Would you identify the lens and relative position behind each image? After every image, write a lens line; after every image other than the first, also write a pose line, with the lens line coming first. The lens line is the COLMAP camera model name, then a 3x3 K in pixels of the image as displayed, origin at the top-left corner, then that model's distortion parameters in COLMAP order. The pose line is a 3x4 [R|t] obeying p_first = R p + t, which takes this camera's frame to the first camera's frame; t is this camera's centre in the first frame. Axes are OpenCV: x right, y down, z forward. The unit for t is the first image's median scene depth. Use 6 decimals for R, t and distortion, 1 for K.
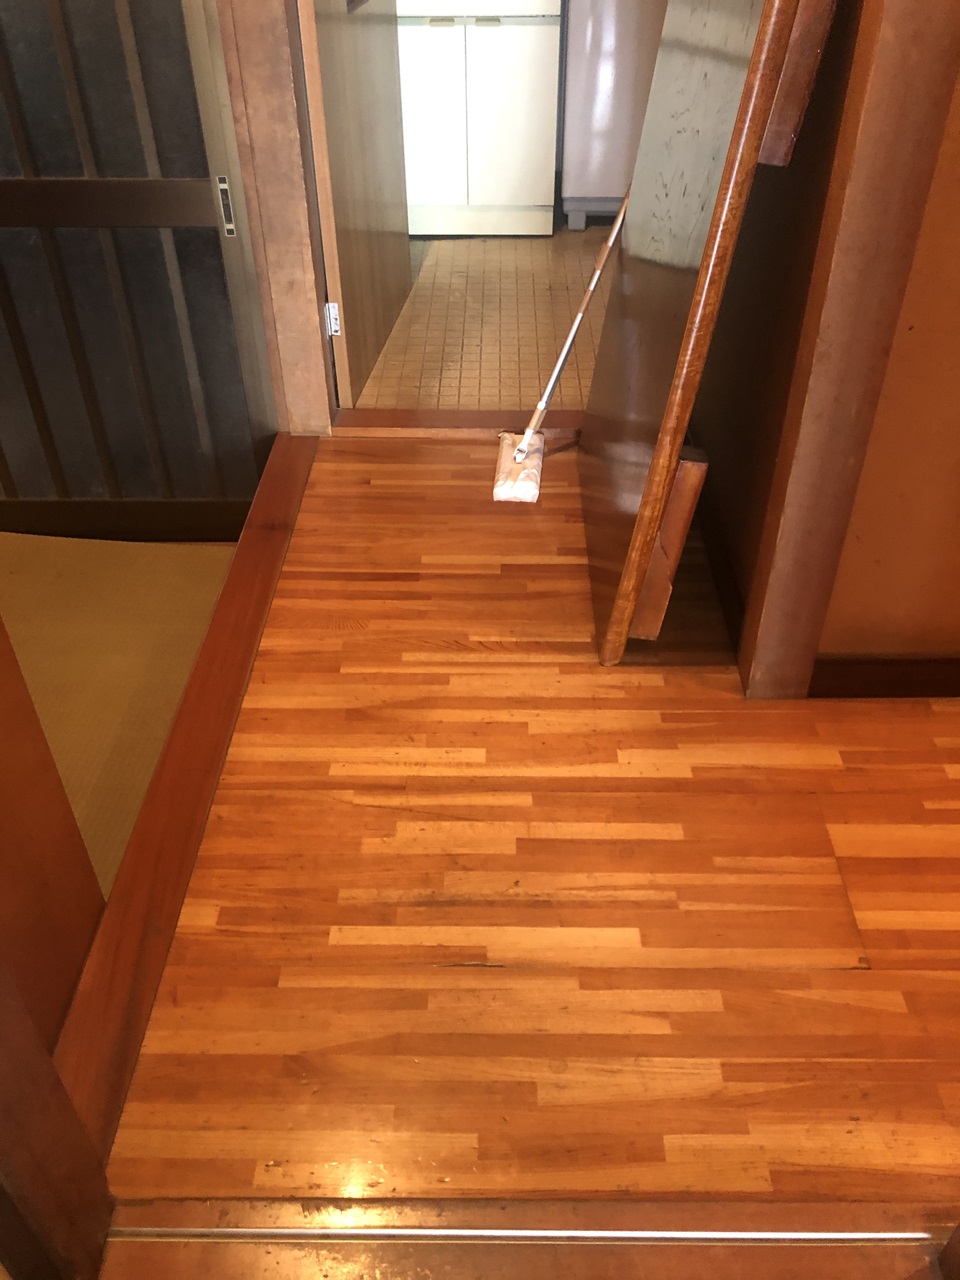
lens RADIAL K [[1058.3, 0, 484.4], [0, 1058.3, 637.7], [0, 0, 1]] dist [0.013651, -0.004485]
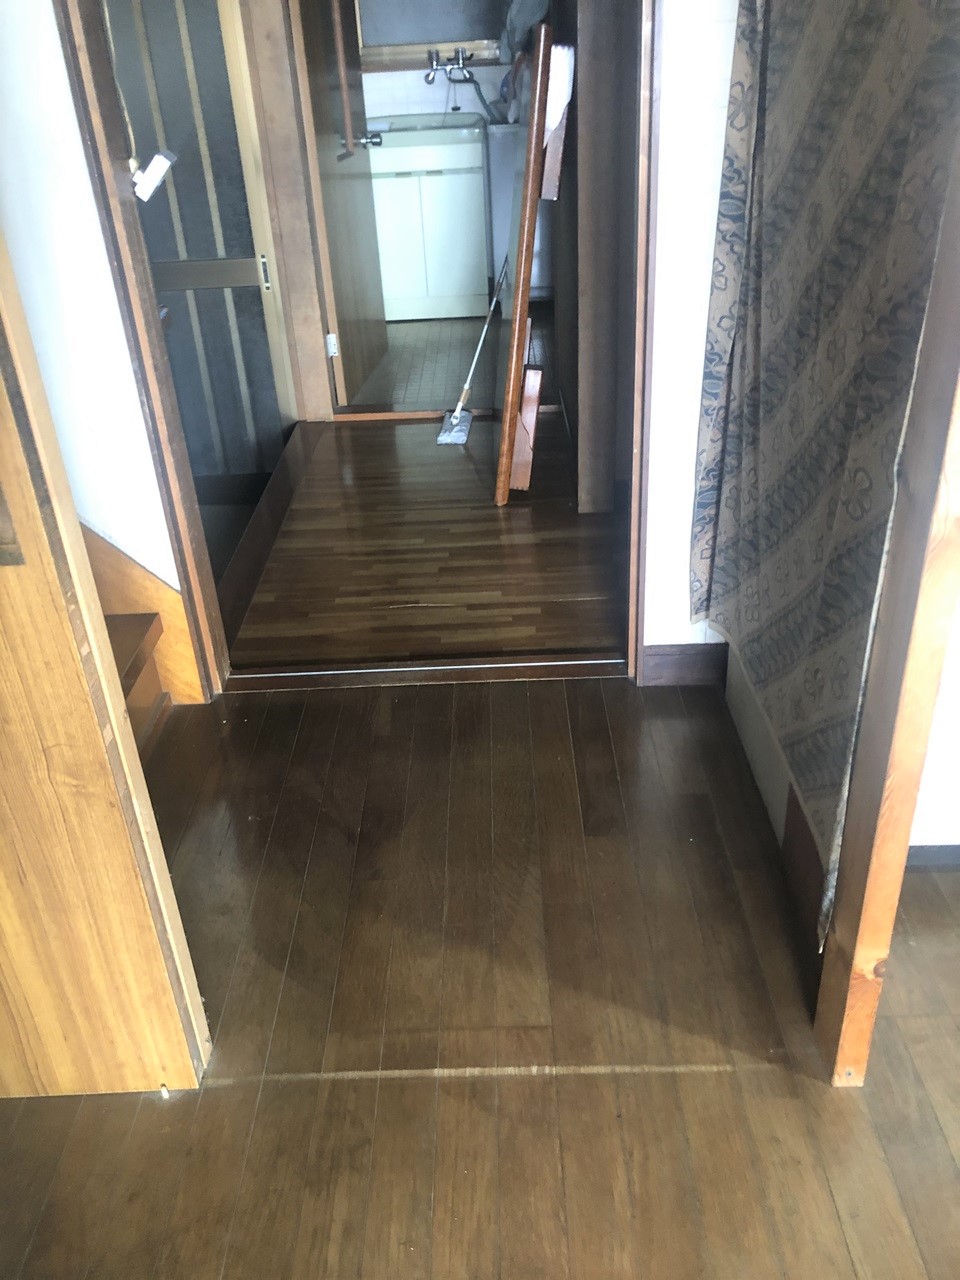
lens RADIAL K [[1058.3, 0, 478.9], [0, 1058.3, 637.7], [0, 0, 1]] dist [0.013651, -0.004485]
pose [[0.998901, -0.045026, -0.012992, 0.078860], [0.042659, 0.988412, -0.145675, 0.390372], [0.019400, 0.144961, 0.989247, -0.513921]]
